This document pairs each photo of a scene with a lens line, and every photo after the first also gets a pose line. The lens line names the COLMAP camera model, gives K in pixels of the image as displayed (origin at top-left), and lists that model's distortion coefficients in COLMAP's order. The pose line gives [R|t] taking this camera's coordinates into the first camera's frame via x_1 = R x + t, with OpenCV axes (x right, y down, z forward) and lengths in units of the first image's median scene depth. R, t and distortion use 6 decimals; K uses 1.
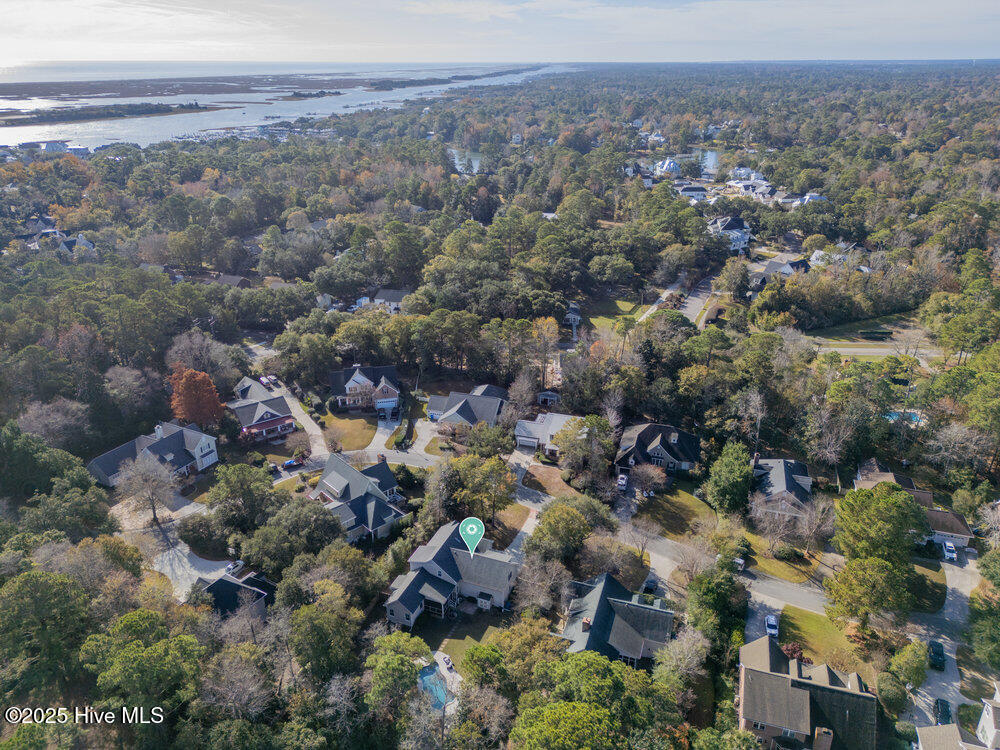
lens RADIAL K [[695.6, 0, 504.8], [0, 695.6, 372.1], [0, 0, 1]] dist [0.043109, -0.011926]
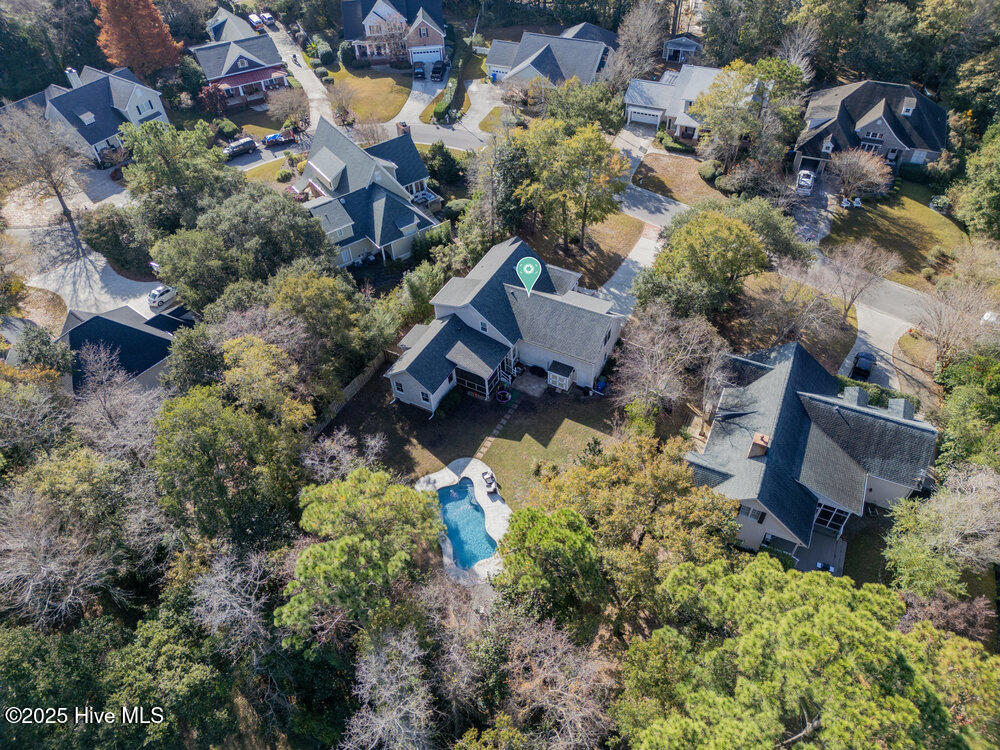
lens RADIAL K [[703.2, 0, 500.6], [0, 703.2, 372.7], [0, 0, 1]] dist [0.070779, -0.010059]
pose [[0.991631, 0.061554, -0.113486, -0.009834], [-0.013506, 0.923661, 0.382972, 0.085576], [0.128396, -0.378234, 0.916763, 0.383306]]
